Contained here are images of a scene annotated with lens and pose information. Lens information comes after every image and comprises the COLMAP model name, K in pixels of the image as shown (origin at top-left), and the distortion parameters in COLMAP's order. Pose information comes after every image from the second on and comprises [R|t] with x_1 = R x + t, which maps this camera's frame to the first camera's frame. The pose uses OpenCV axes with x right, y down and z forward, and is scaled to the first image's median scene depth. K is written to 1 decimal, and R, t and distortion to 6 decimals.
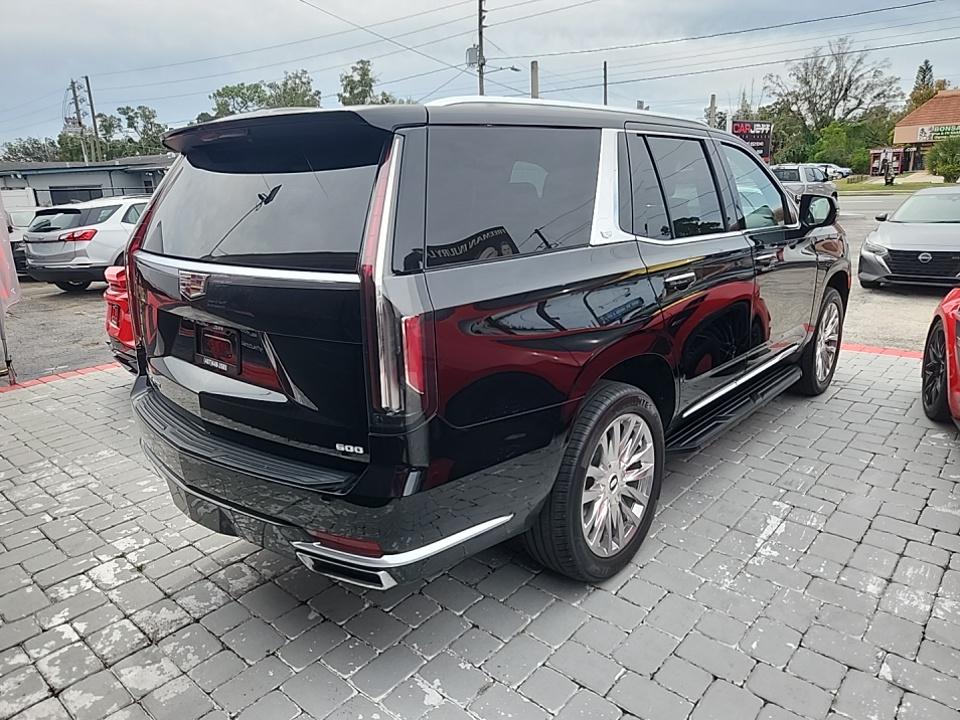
lens RADIAL K [[648.3, 0, 490.8], [0, 648.3, 353.5], [0, 0, 1]] dist [0.025852, 0.000184]
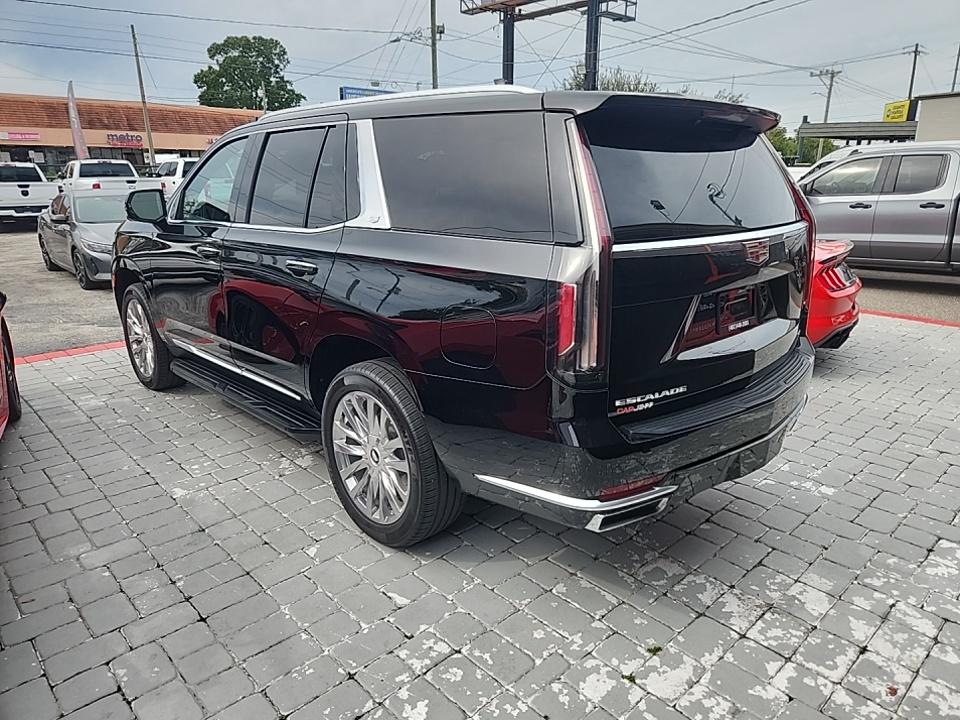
lens RADIAL K [[648.3, 0, 490.8], [0, 648.3, 353.5], [0, 0, 1]] dist [0.025852, 0.000184]
pose [[0.091855, -0.237434, 0.967051, -0.102896], [0.252062, 0.945072, 0.208096, -0.018066], [-0.963342, 0.224642, 0.146658, 0.084288]]
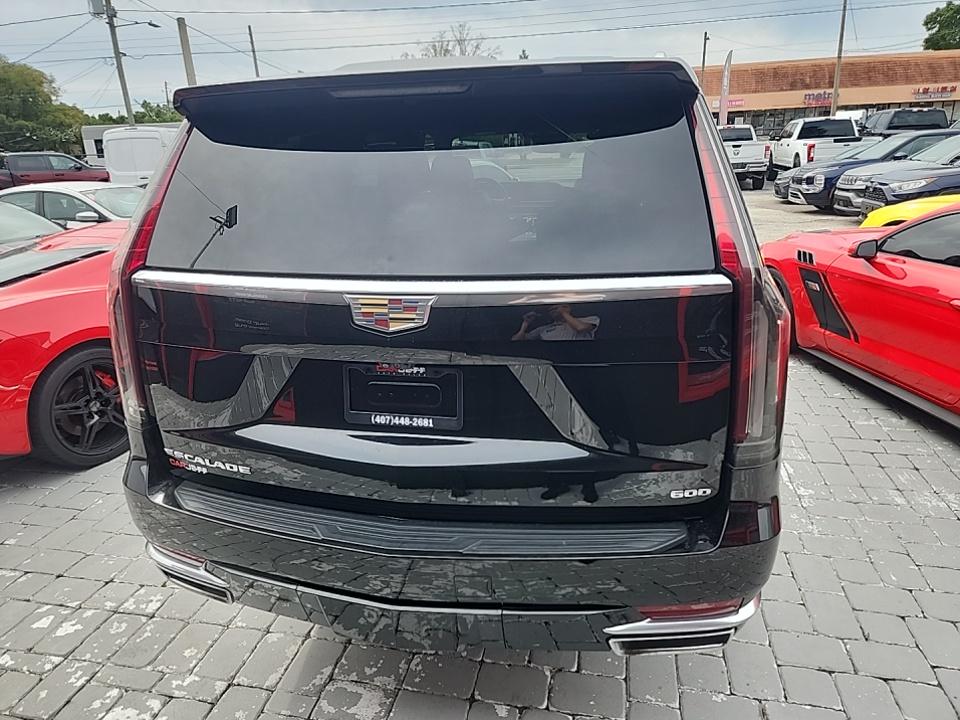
lens RADIAL K [[644.9, 0, 480.3], [0, 644.9, 345.9], [0, 0, 1]] dist [0.065857, -0.051433]
pose [[0.878261, -0.142259, 0.456530, -0.044597], [0.130019, 0.989796, 0.058303, -0.006417], [-0.460166, 0.008152, 0.887796, 0.022780]]
